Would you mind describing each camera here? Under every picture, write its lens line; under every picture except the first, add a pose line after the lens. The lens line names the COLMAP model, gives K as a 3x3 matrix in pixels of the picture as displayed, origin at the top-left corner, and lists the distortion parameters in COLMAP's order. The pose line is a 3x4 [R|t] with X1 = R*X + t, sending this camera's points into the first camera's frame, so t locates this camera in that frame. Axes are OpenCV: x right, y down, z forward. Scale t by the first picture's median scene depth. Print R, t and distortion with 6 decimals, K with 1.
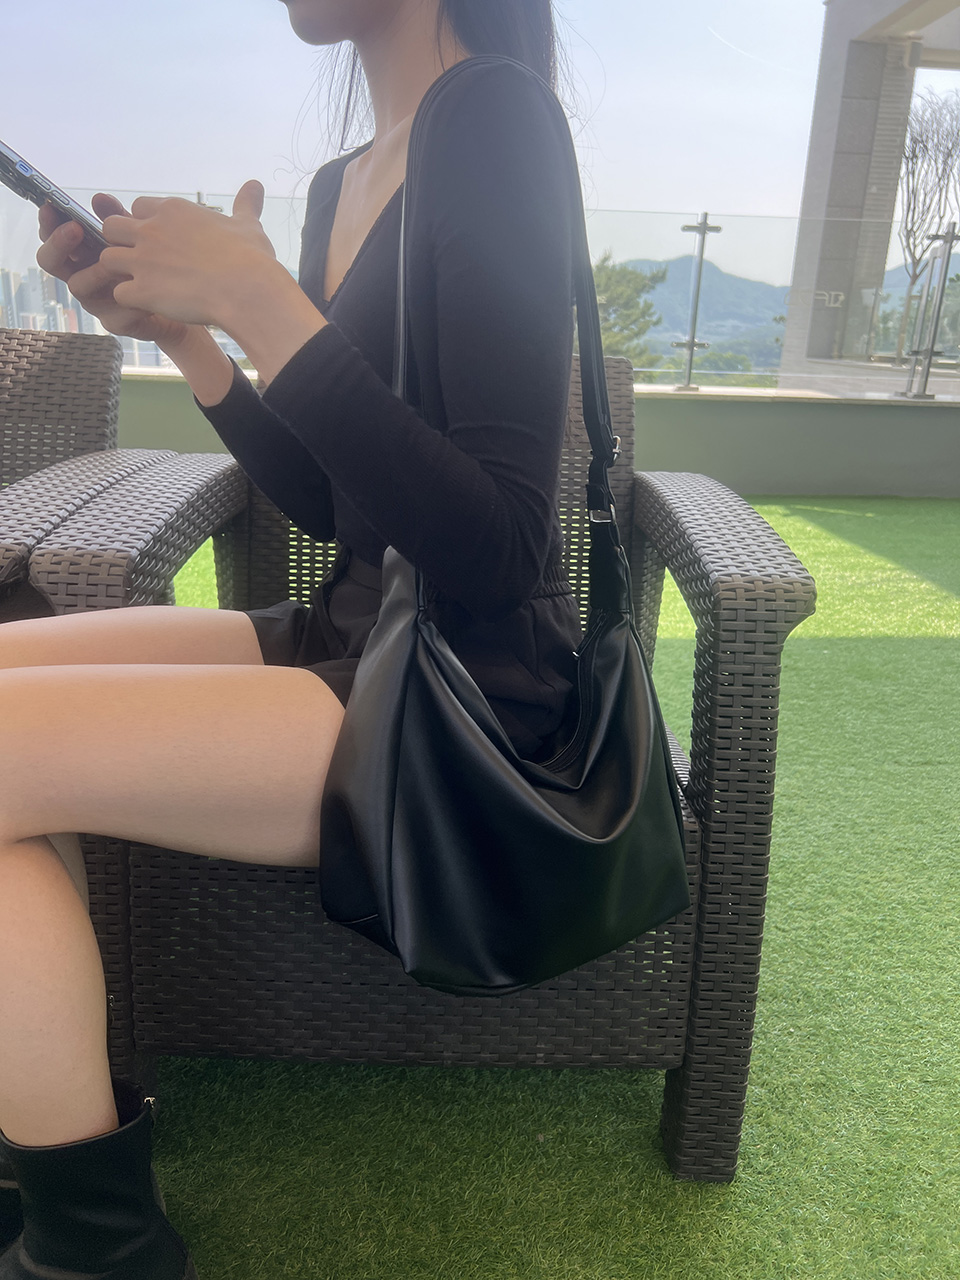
lens RADIAL K [[969.9, 0, 480.0], [0, 969.9, 640.0], [0, 0, 1]] dist [0.000585, 0.002648]
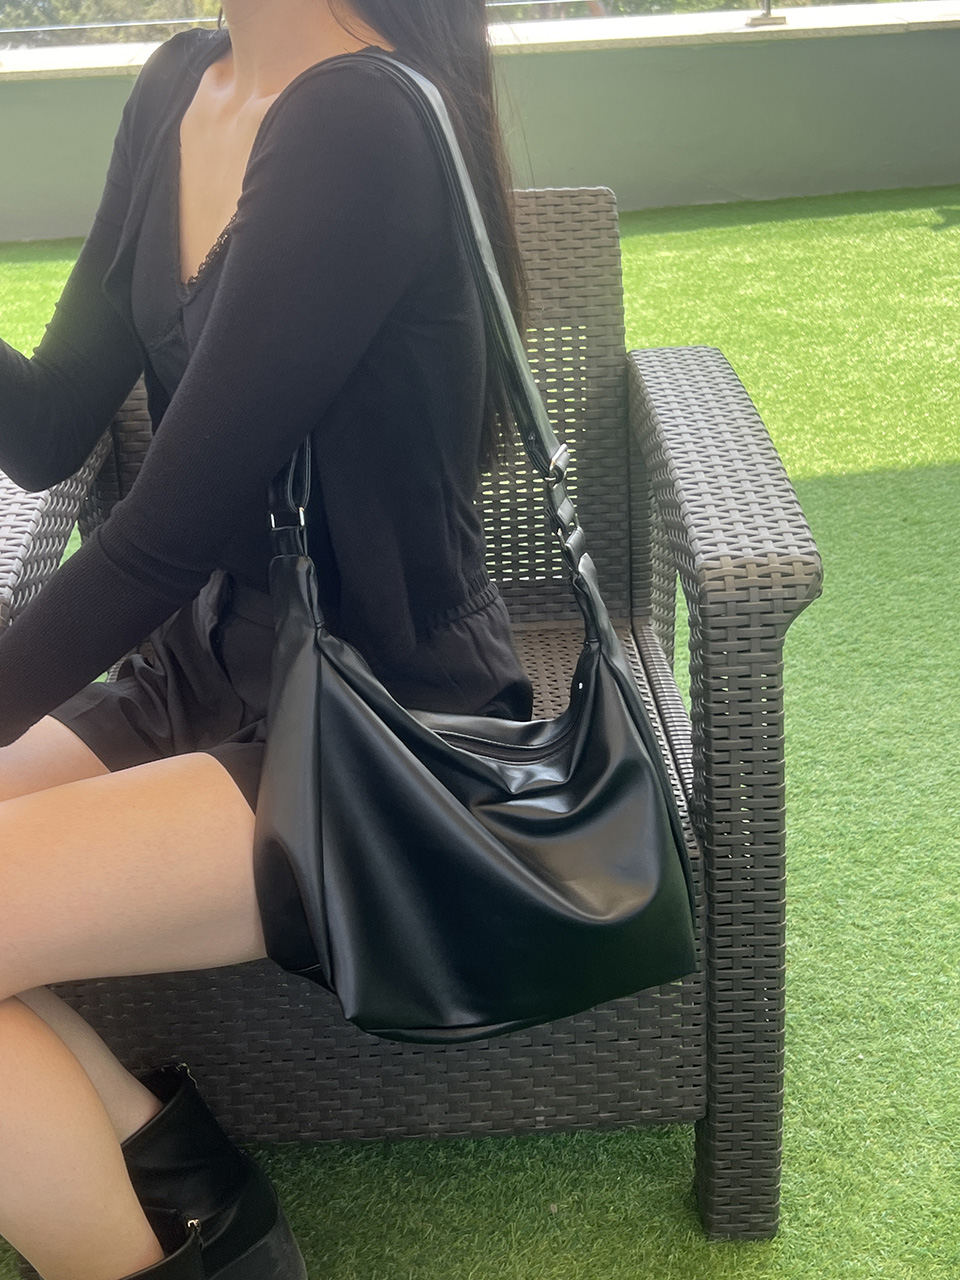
lens RADIAL K [[1600.3, 0, 480.0], [0, 1600.3, 640.0], [0, 0, 1]] dist [0.092509, -0.286056]
pose [[0.996448, -0.084005, -0.005966, 0.048471], [0.084037, 0.987200, 0.135551, -0.179386], [-0.005497, -0.135571, 0.990752, -0.339970]]
